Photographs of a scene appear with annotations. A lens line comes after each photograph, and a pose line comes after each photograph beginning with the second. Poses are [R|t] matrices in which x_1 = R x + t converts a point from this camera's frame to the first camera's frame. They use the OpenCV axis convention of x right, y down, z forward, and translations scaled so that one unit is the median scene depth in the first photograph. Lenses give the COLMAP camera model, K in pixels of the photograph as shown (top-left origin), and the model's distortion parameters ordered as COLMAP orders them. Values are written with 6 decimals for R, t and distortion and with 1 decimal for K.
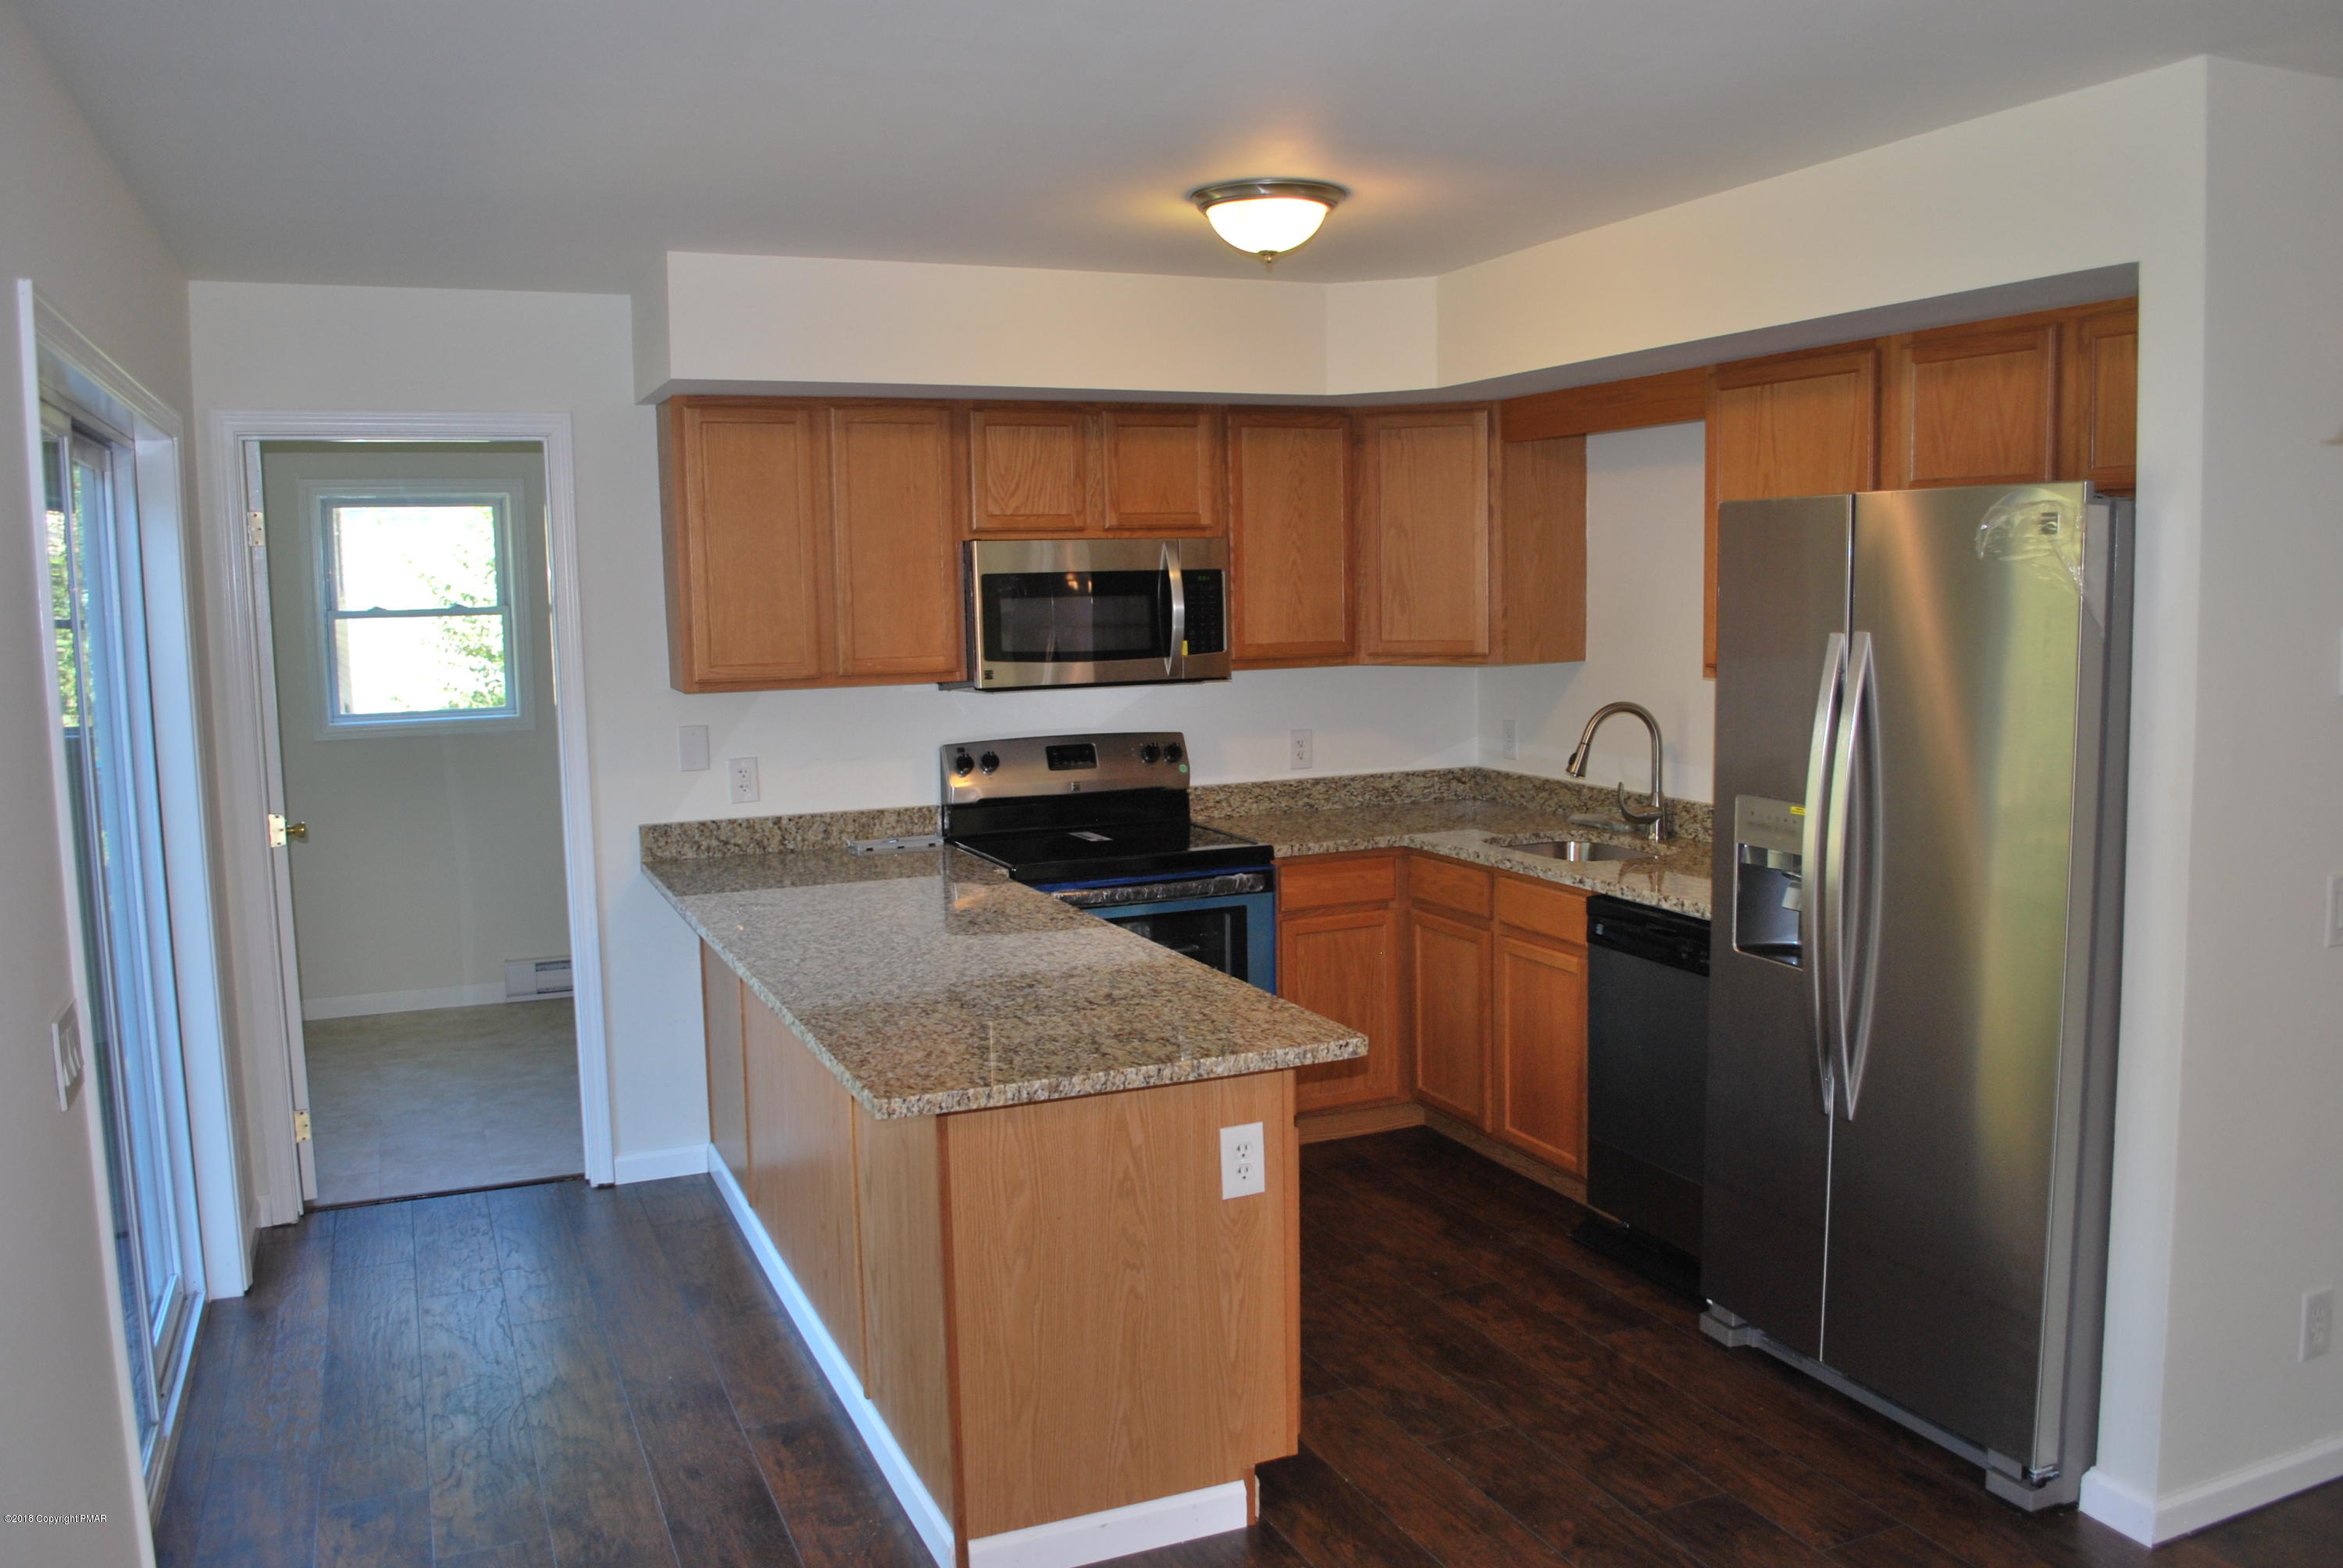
lens RADIAL K [[1863.5, 0, 1178.6], [0, 1863.5, 807.6], [0, 0, 1]] dist [-0.070409, -0.005146]
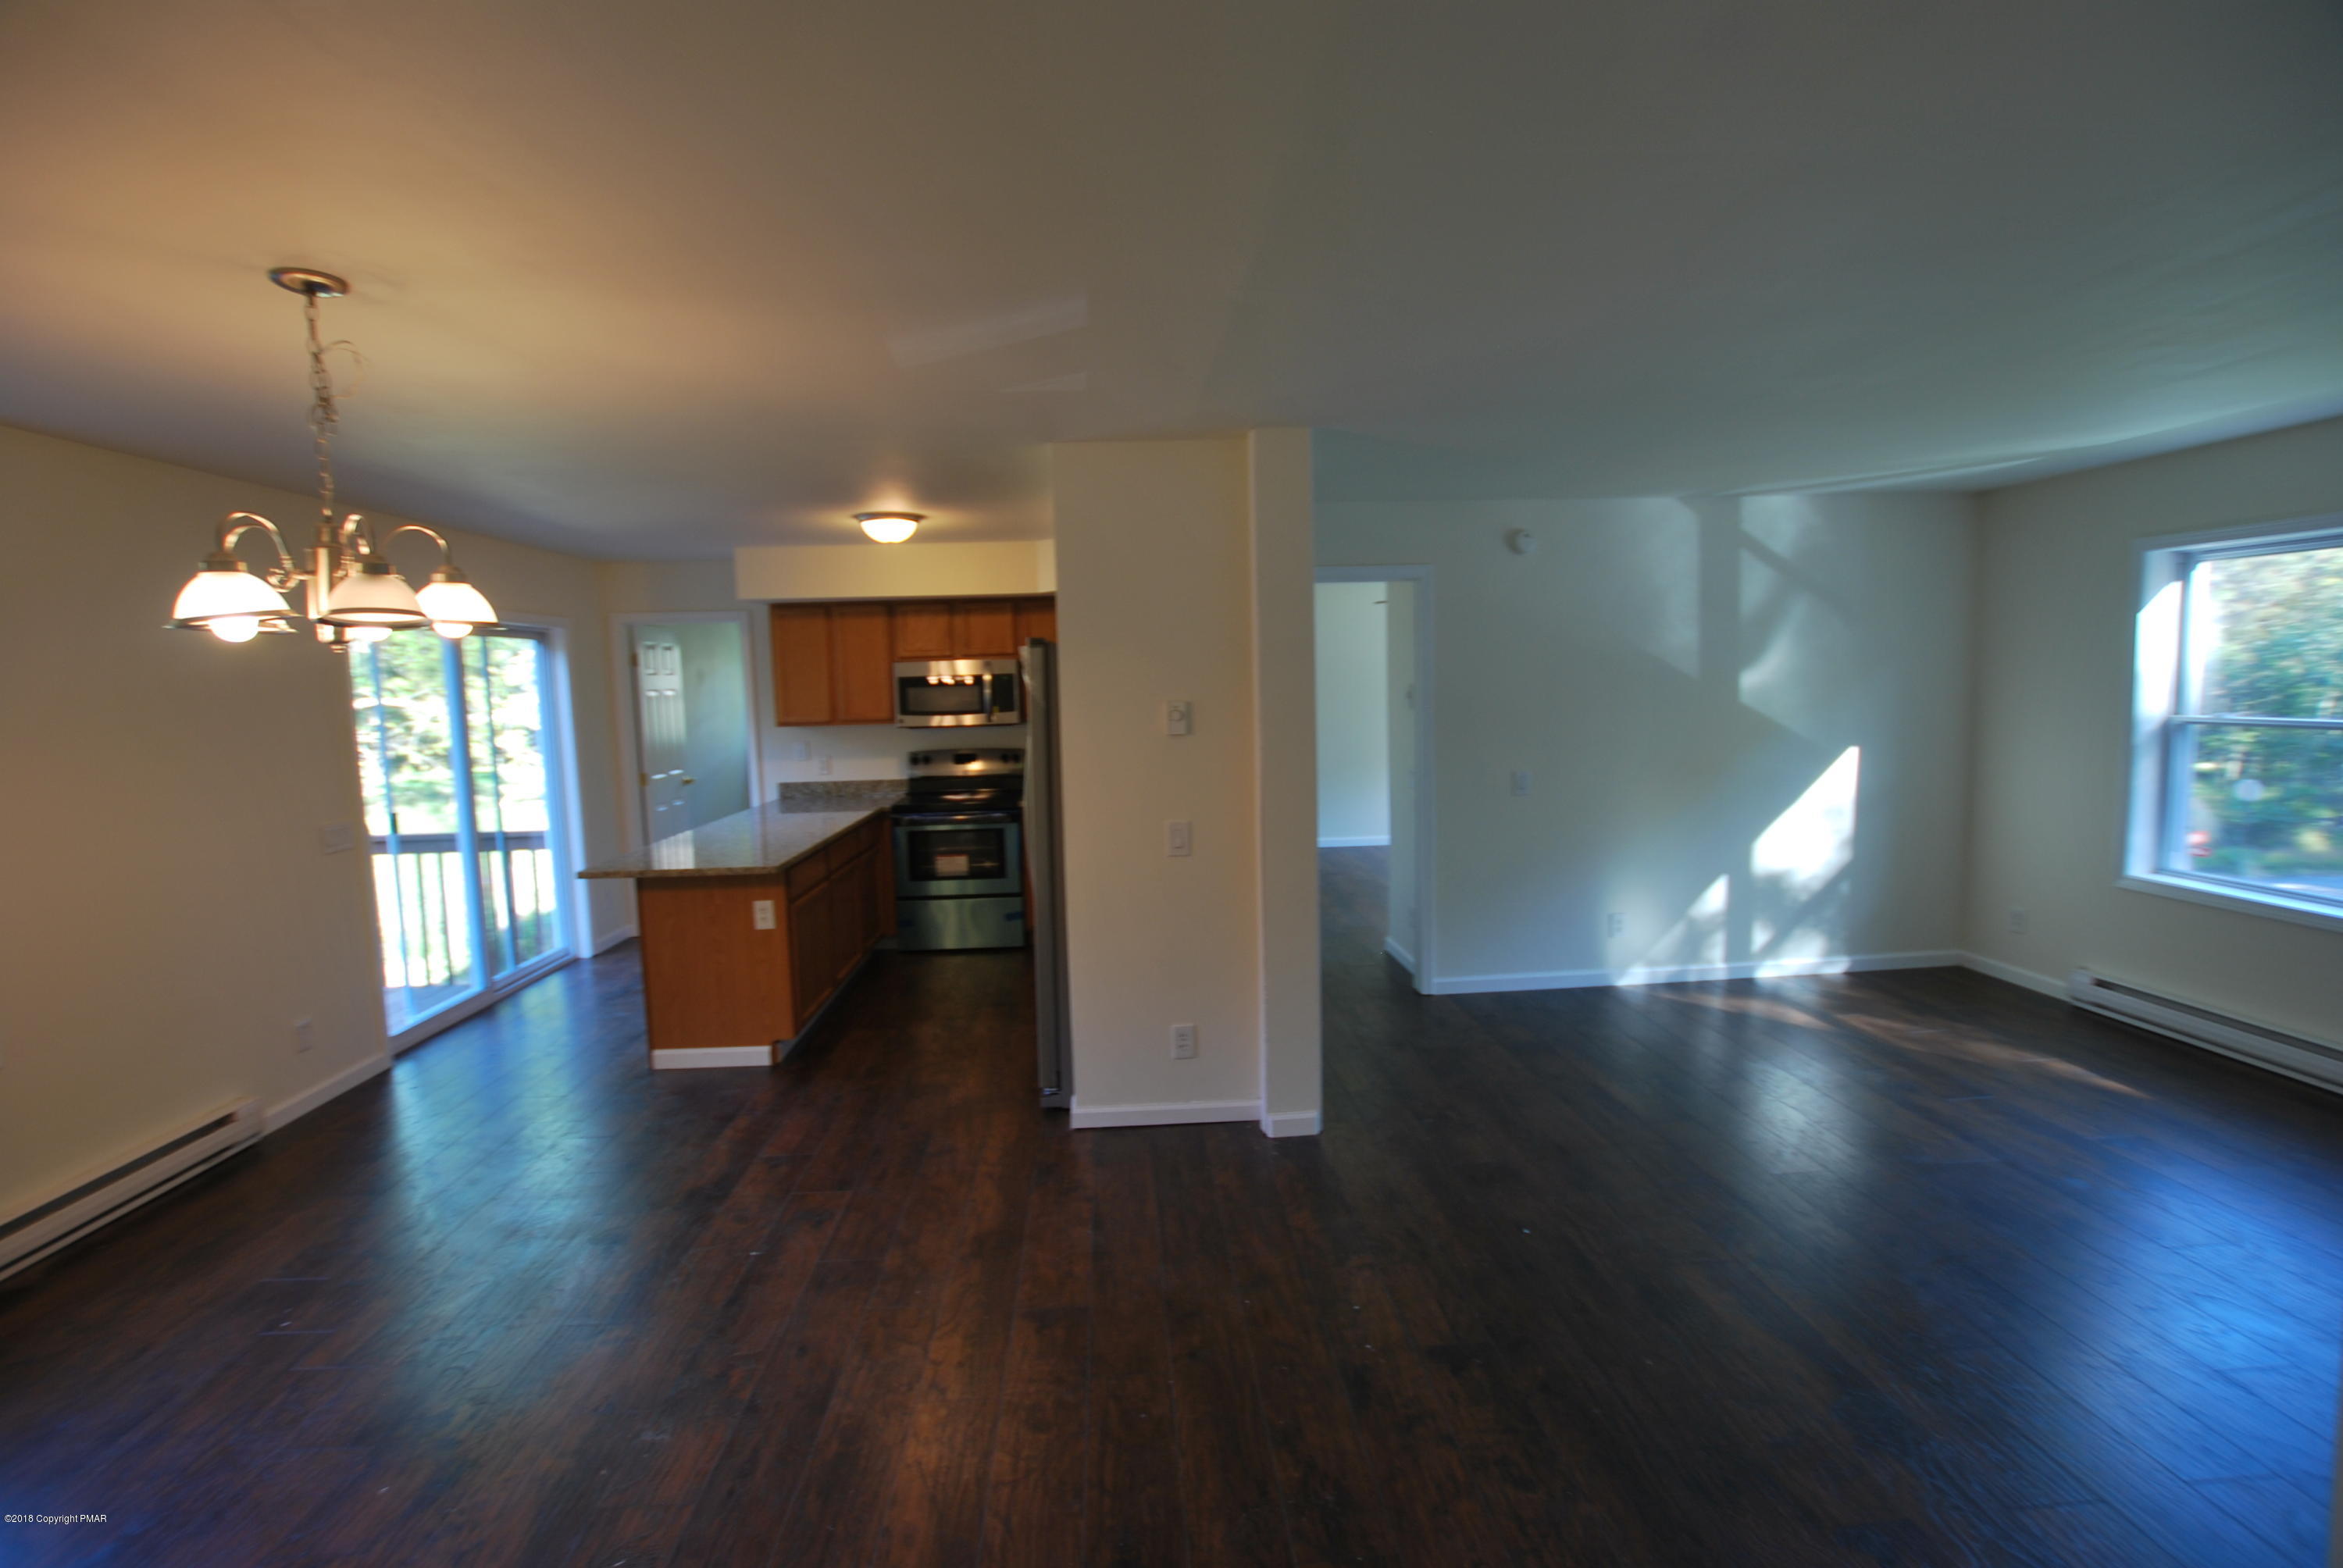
lens RADIAL K [[1049.0, 0, 1172.3], [0, 1049.0, 780.4], [0, 0, 1]] dist [-0.037477, 0.009142]
pose [[0.935077, 0.030381, -0.353140, 0.659535], [-0.036294, 0.999290, -0.010133, 0.001773], [0.352581, 0.022292, 0.935516, -0.077685]]
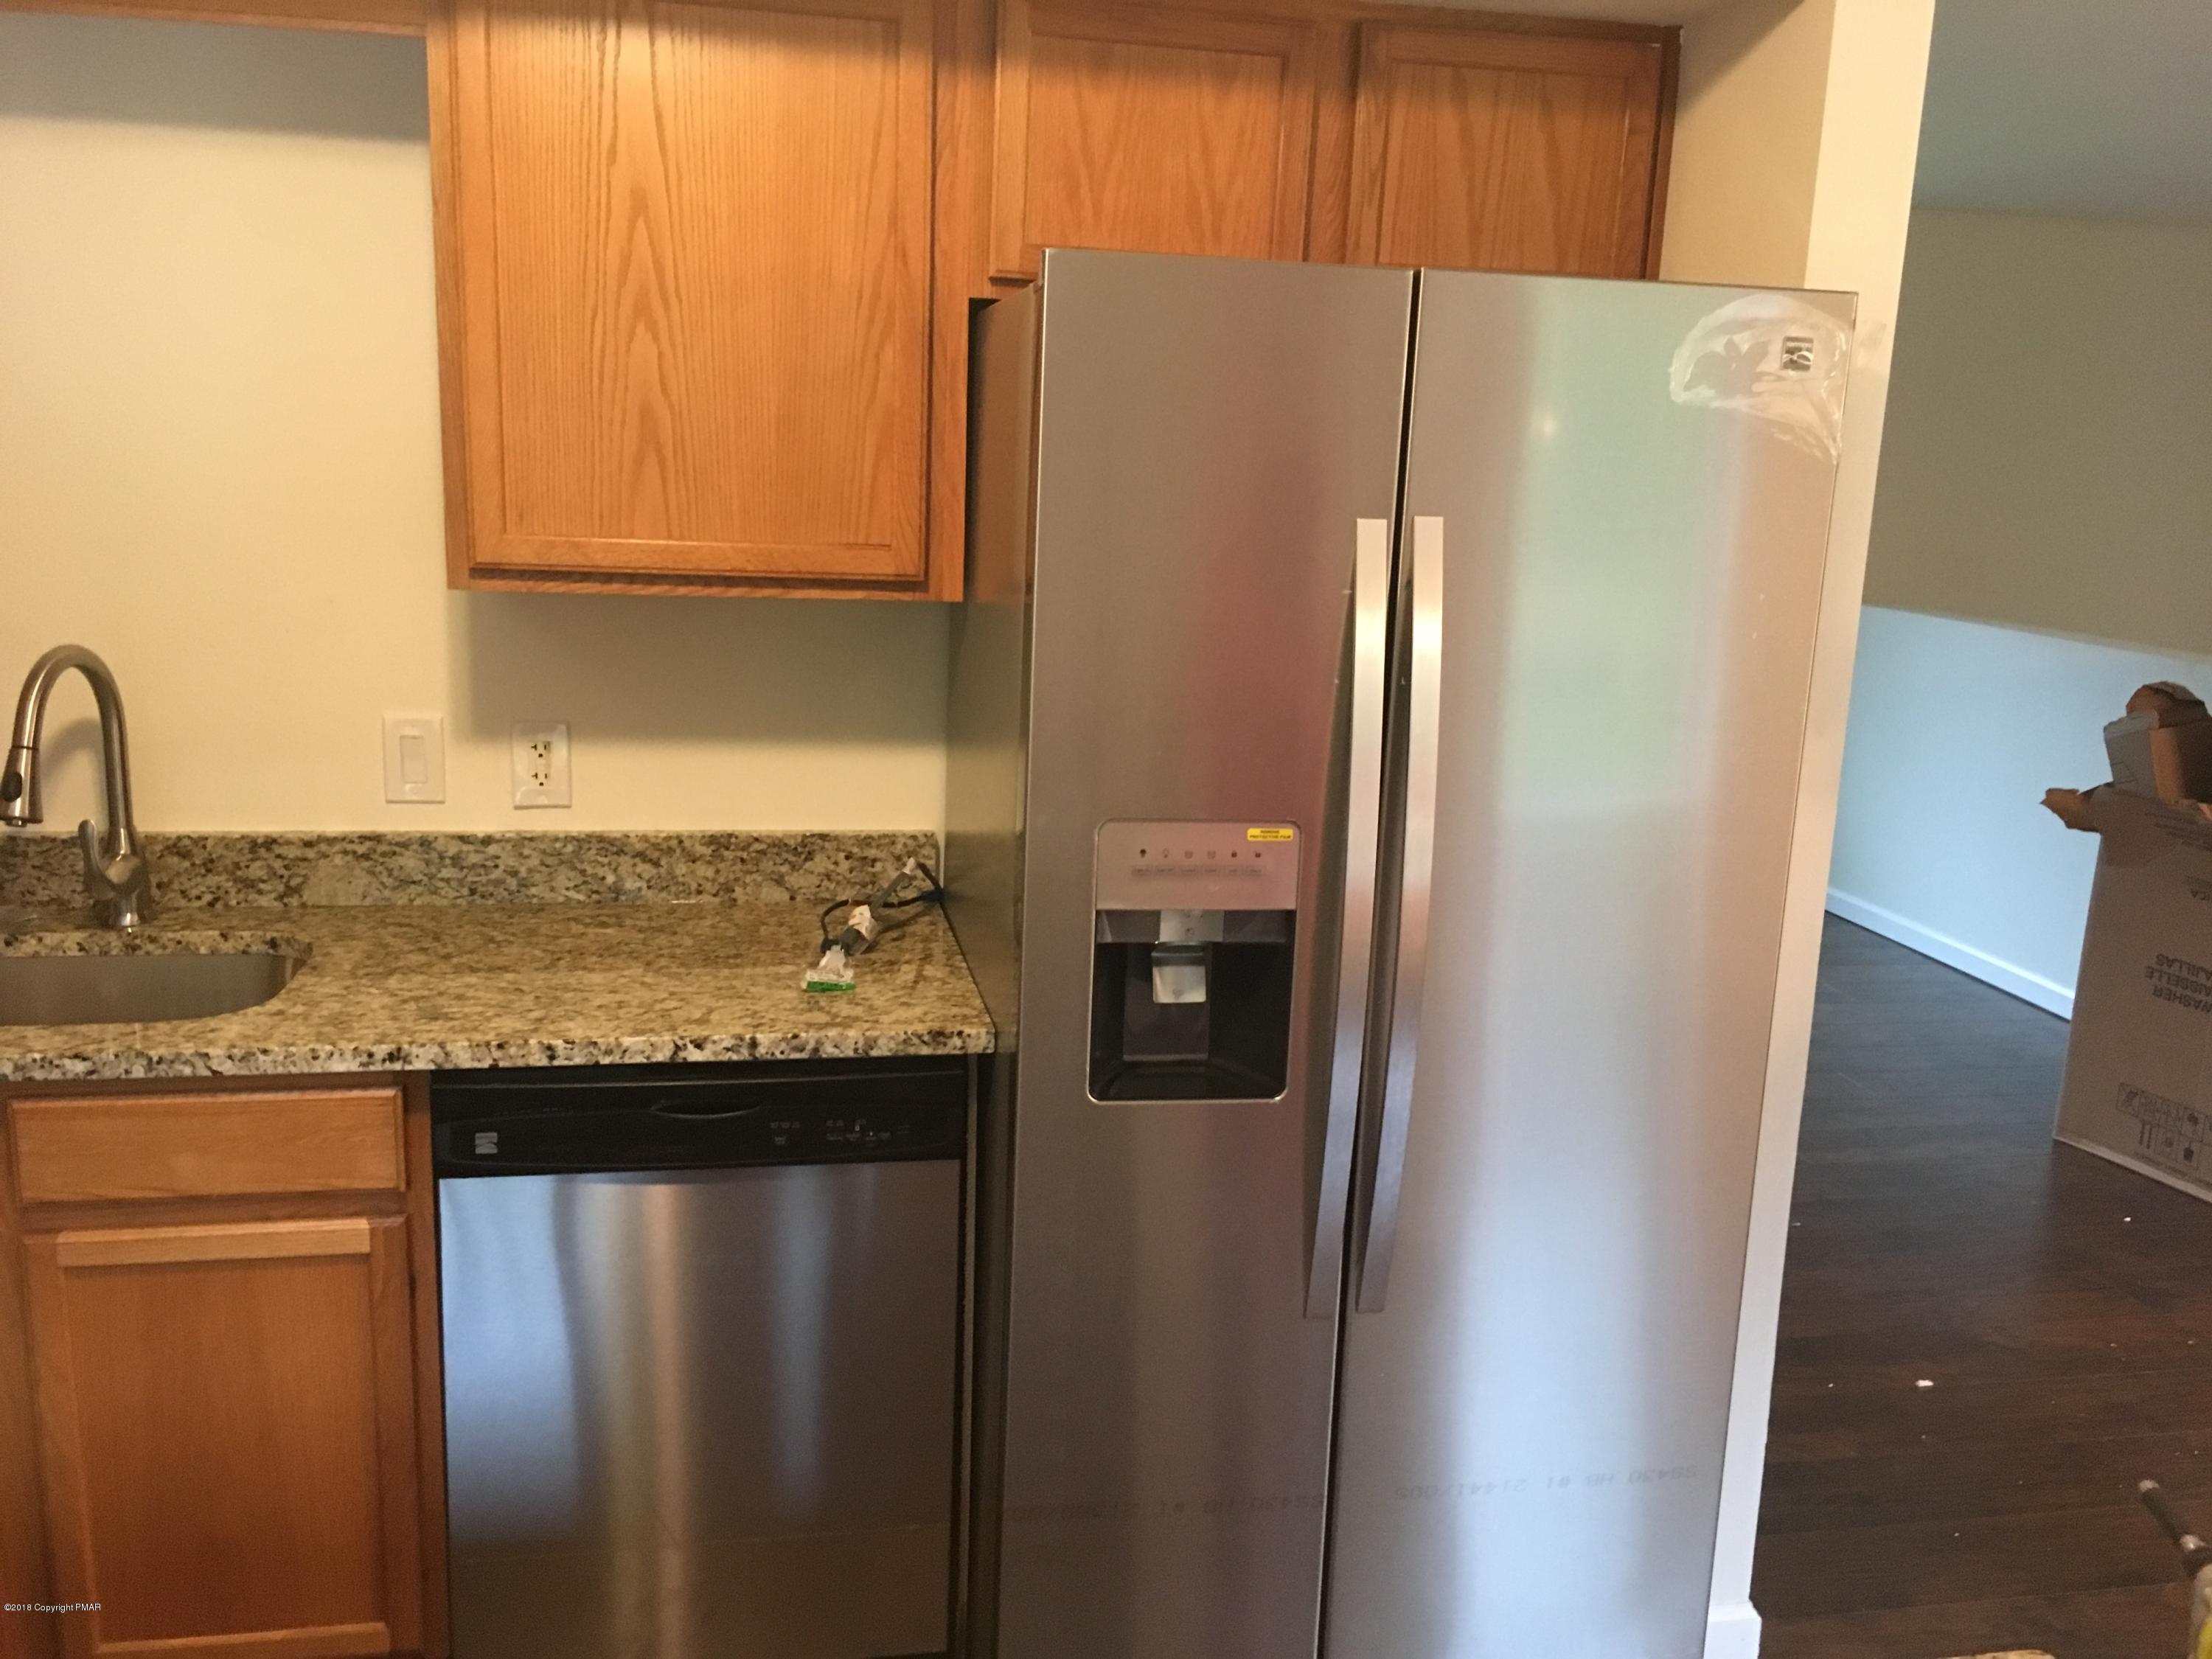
lens RADIAL K [[1922.0, 0, 1104.6], [0, 1922.0, 831.7], [0, 0, 1]] dist [0.067050, -0.097399]
pose [[0.207265, -0.174567, 0.962584, -0.171259], [0.075000, 0.983890, 0.162282, -0.068990], [-0.975406, 0.038558, 0.217019, 0.643345]]
